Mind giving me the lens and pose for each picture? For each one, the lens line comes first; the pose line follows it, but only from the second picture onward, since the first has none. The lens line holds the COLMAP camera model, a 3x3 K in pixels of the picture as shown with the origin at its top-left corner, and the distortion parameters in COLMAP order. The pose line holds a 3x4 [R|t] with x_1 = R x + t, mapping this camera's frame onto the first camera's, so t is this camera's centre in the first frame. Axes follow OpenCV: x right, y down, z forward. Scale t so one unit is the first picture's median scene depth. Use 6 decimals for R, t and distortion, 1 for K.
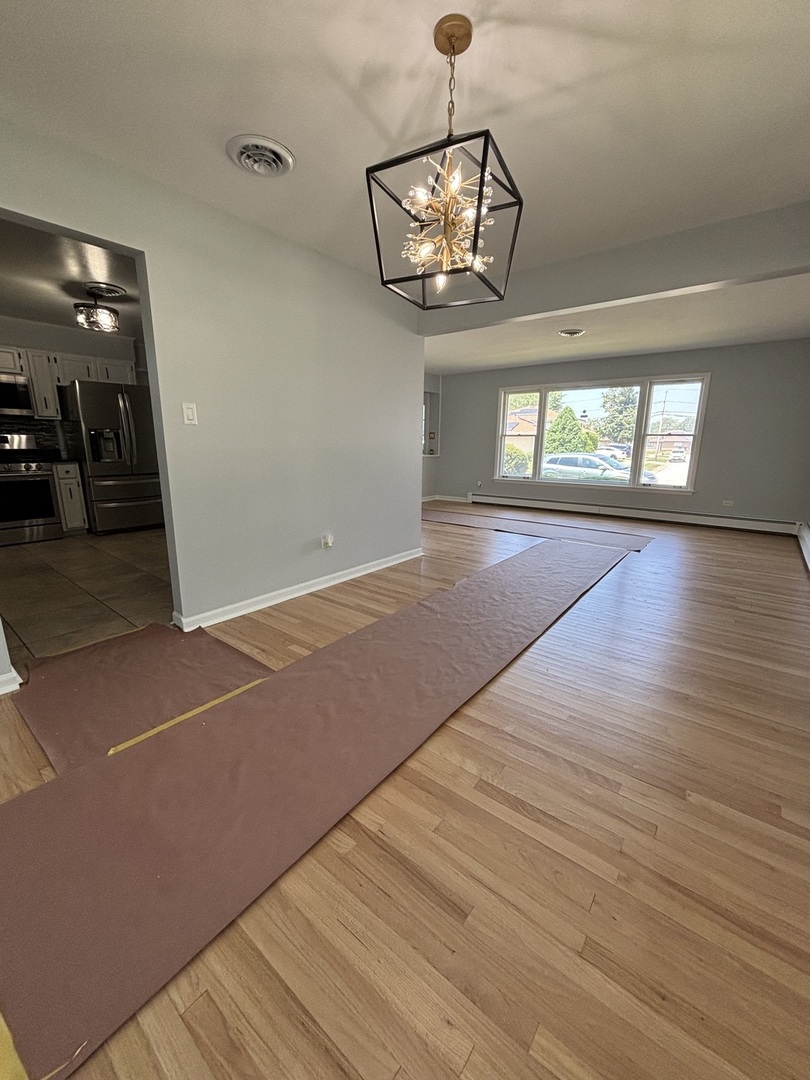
lens RADIAL K [[430.0, 0, 402.4], [0, 430.0, 544.8], [0, 0, 1]] dist [-0.002251, -0.000377]
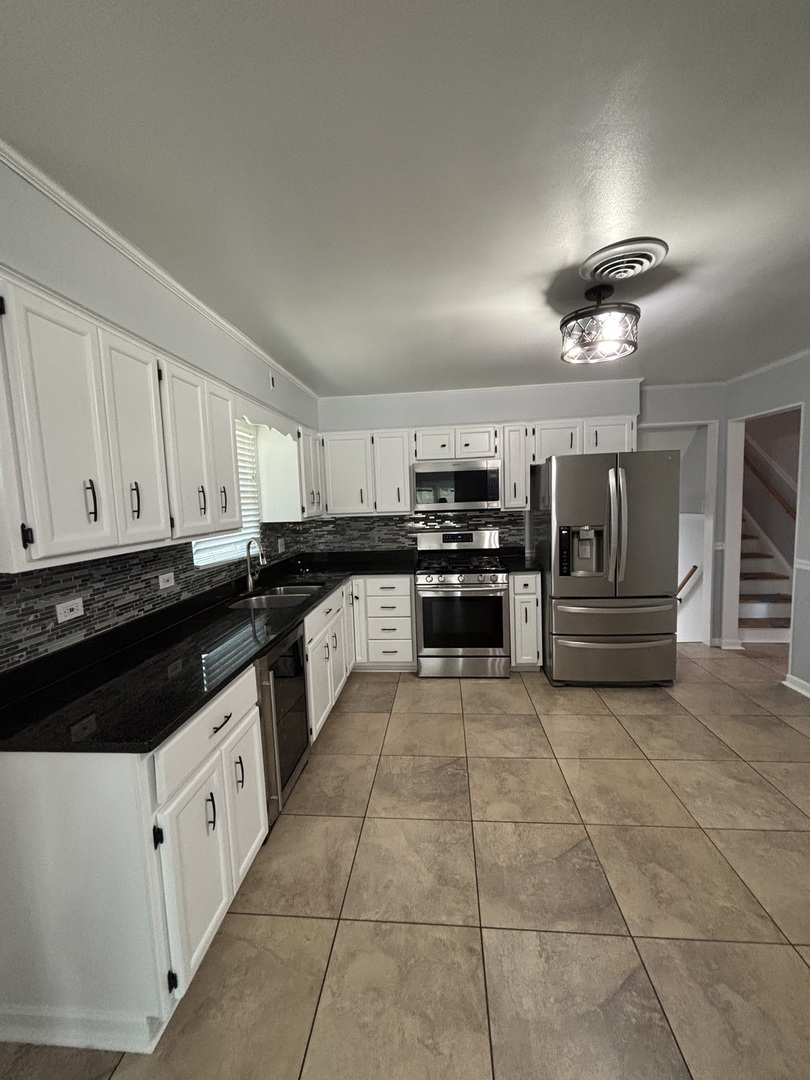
lens RADIAL K [[437.0, 0, 404.9], [0, 437.0, 536.7], [0, 0, 1]] dist [0.008755, -0.000253]
pose [[0.562809, 0.038146, -0.825706, -0.305166], [-0.150579, 0.986951, -0.057041, -0.176257], [0.812756, 0.156437, 0.561209, 0.425568]]
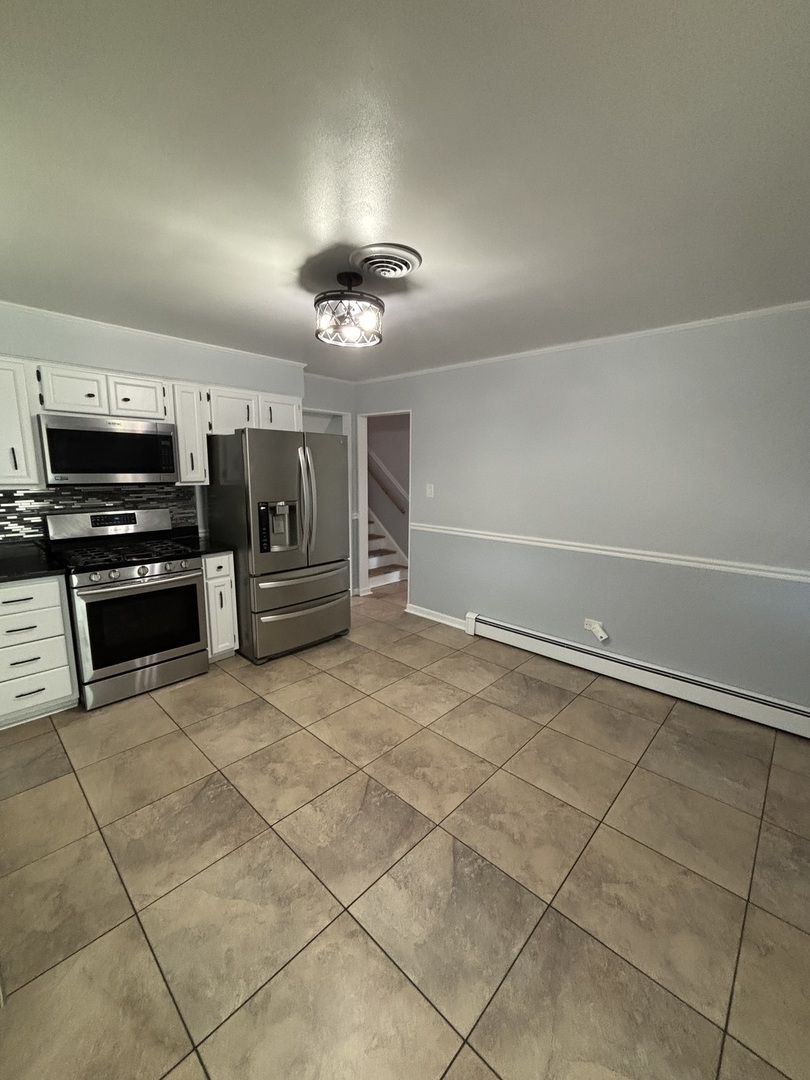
lens RADIAL K [[436.1, 0, 405.0], [0, 436.1, 540.0], [0, 0, 1]] dist [-0.001625, 0.003010]
pose [[0.997568, 0.009083, -0.069104, -0.457149], [-0.013914, 0.997468, -0.069745, -0.168249], [0.068296, 0.070537, 0.995168, 0.367264]]
